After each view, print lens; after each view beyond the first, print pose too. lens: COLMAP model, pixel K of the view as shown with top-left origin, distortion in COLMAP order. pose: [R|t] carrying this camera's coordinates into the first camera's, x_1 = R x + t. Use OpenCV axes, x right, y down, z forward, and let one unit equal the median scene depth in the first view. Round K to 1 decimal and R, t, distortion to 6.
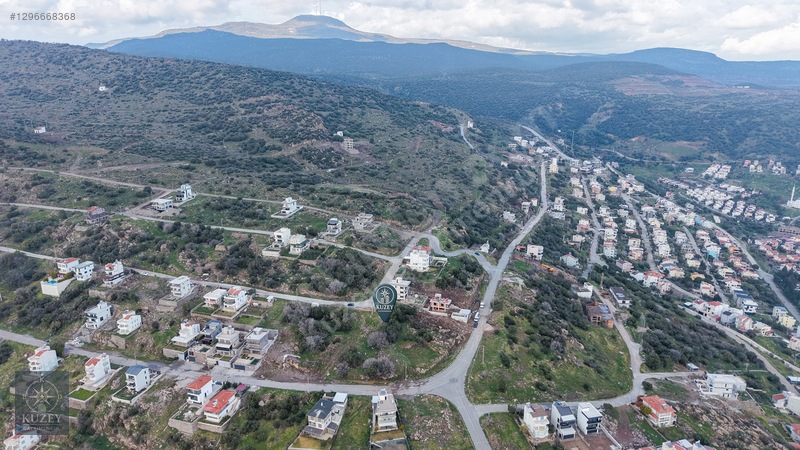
lens RADIAL K [[531.9, 0, 398.3], [0, 531.9, 228.8], [0, 0, 1]] dist [0.025486, -0.031680]
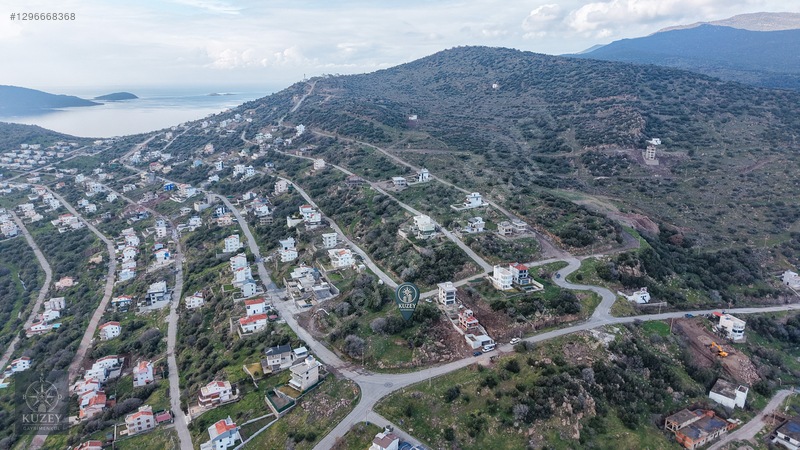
lens RADIAL K [[531.9, 0, 398.3], [0, 531.9, 228.8], [0, 0, 1]] dist [0.025486, -0.031680]
pose [[0.642464, 0.213275, -0.736039, 0.298698], [-0.212105, 0.972457, 0.096640, -0.036210], [0.736377, 0.094030, 0.670005, 0.126187]]
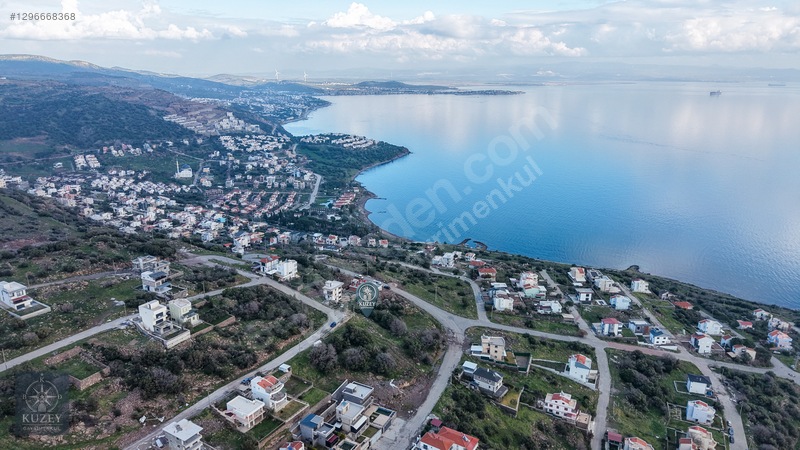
lens RADIAL K [[531.9, 0, 398.3], [0, 531.9, 228.8], [0, 0, 1]] dist [0.025486, -0.031680]
pose [[0.226098, -0.272158, 0.935313, -0.390970], [0.257118, 0.942799, 0.212182, -0.077662], [-0.939558, 0.192512, 0.283142, 0.279019]]
